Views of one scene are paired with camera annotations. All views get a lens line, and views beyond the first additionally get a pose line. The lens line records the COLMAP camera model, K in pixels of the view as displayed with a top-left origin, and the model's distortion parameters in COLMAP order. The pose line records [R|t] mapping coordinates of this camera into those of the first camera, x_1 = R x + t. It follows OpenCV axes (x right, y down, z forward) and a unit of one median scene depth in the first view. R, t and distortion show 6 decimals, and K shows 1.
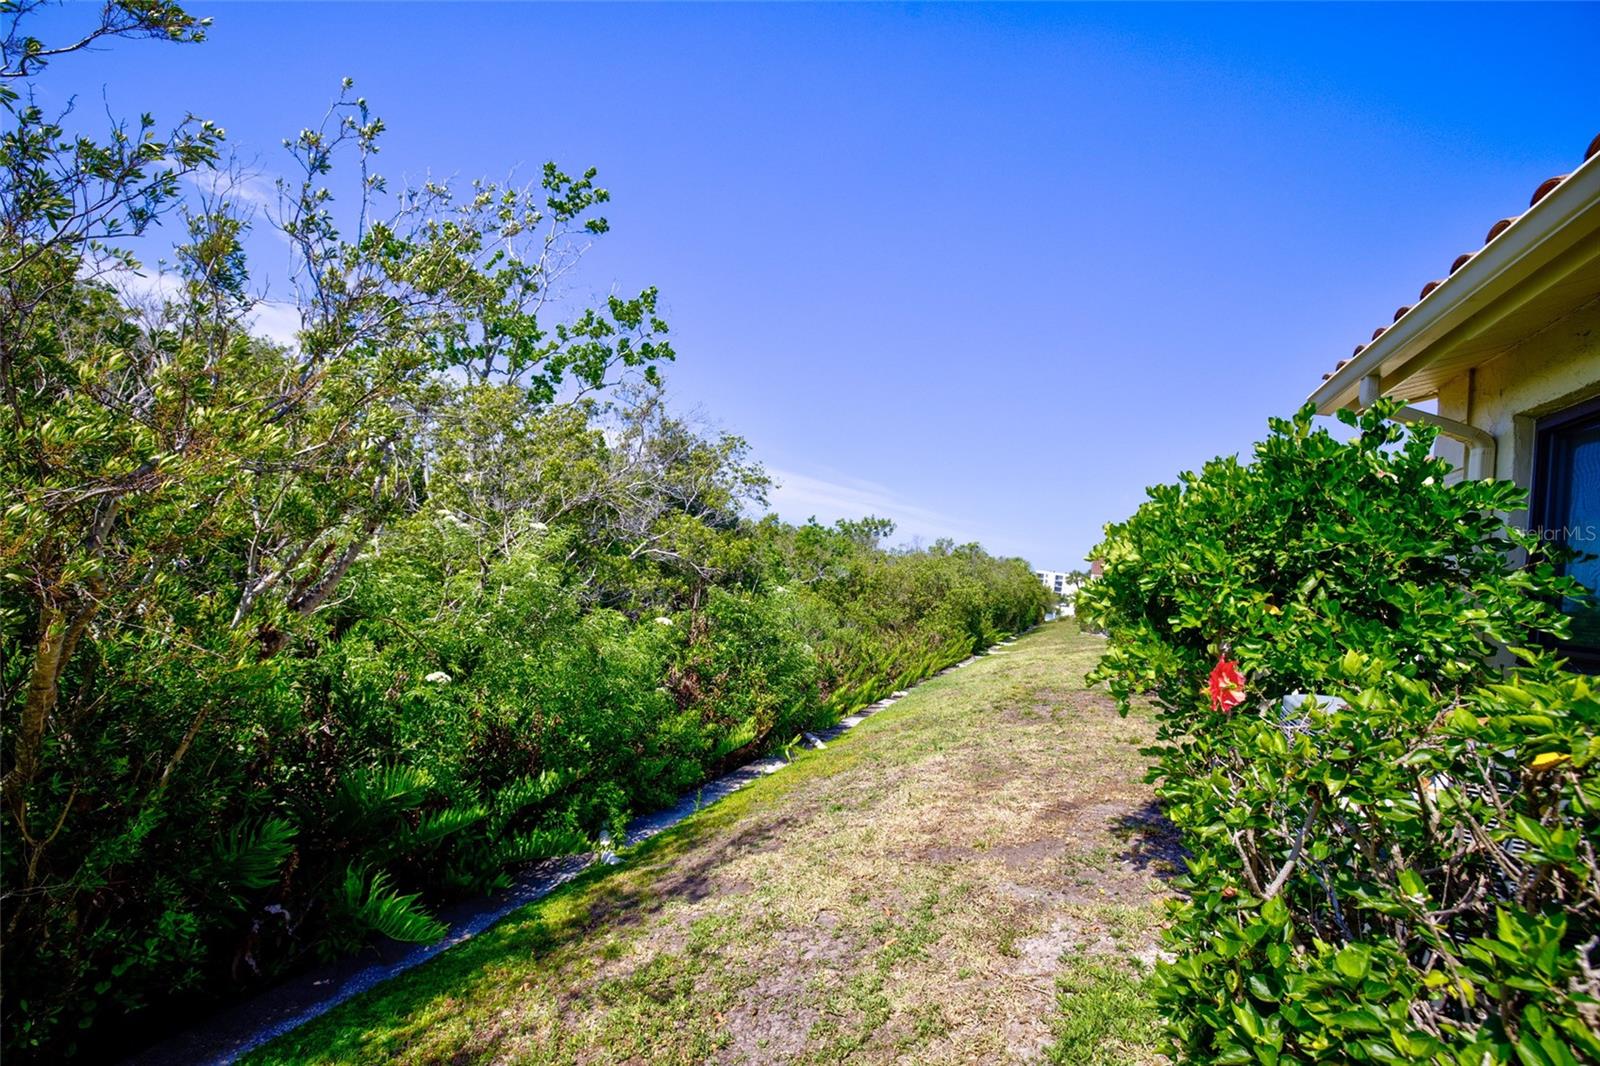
lens RADIAL K [[683.6, 0, 800.0], [0, 683.6, 533.0], [0, 0, 1]] dist [-0.048506, 0.016815]
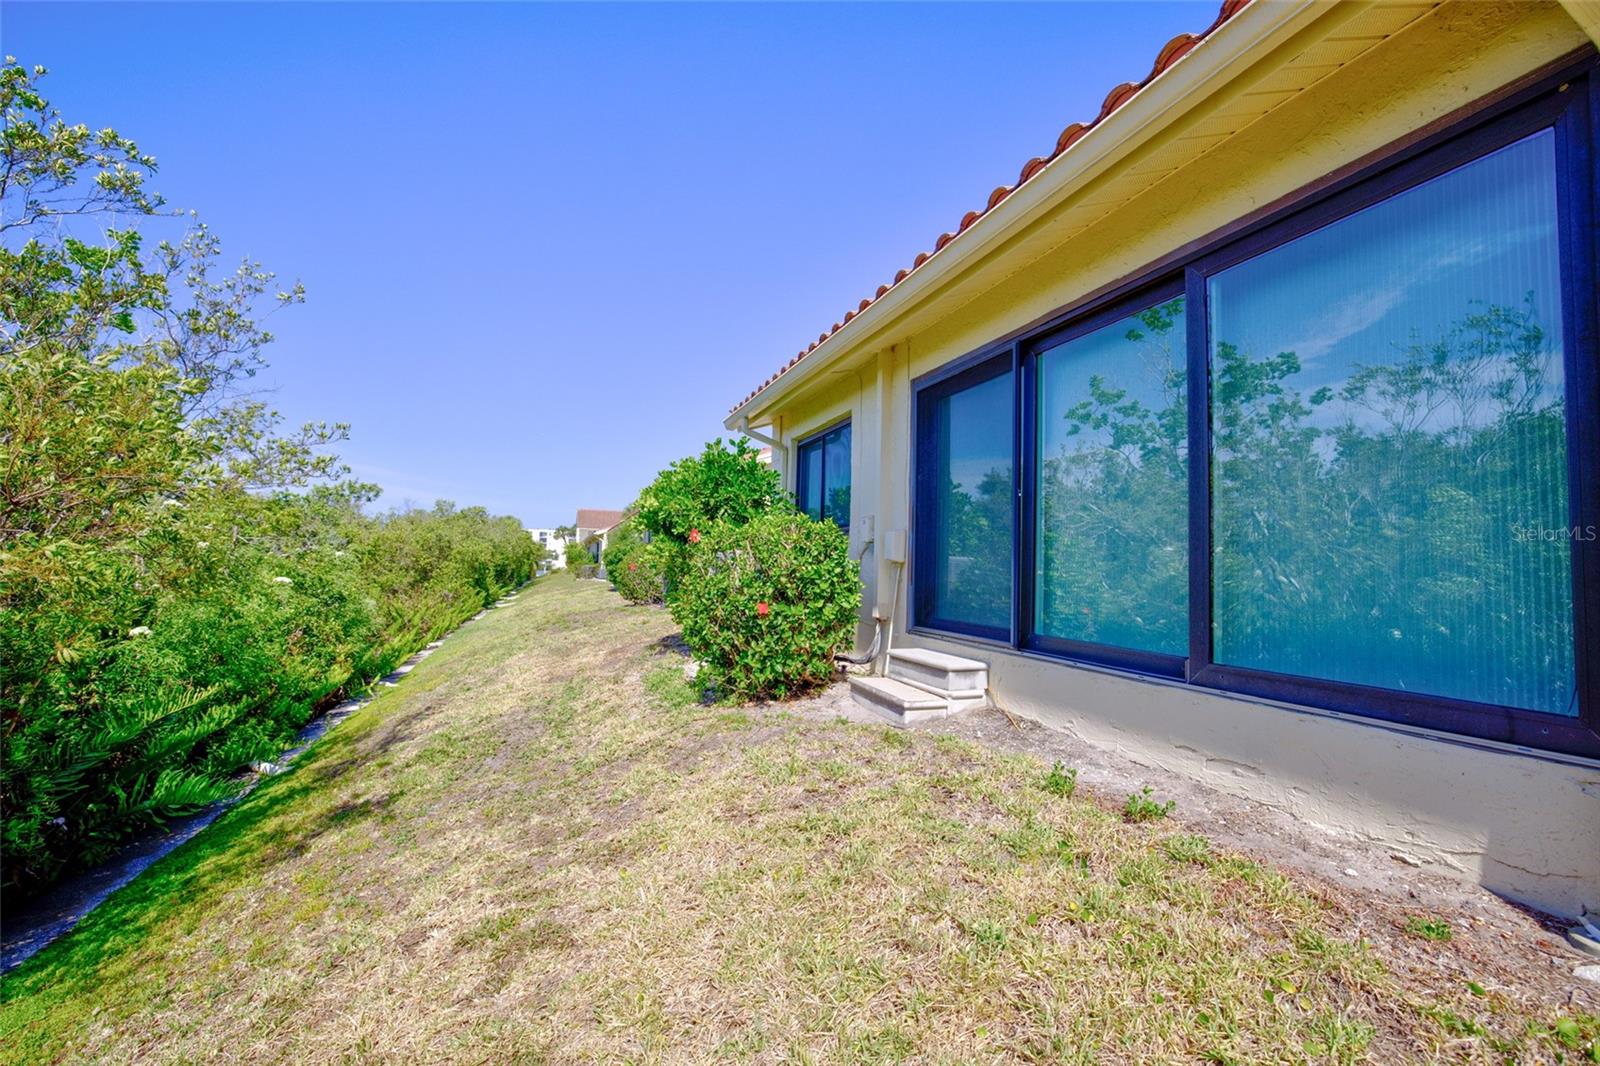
lens RADIAL K [[683.6, 0, 800.0], [0, 683.6, 533.0], [0, 0, 1]] dist [-0.048506, 0.016815]
pose [[0.742702, -0.072756, 0.665658, -0.464622], [0.031042, 0.996752, 0.074310, -0.015100], [-0.668902, -0.034527, 0.742548, -0.700638]]
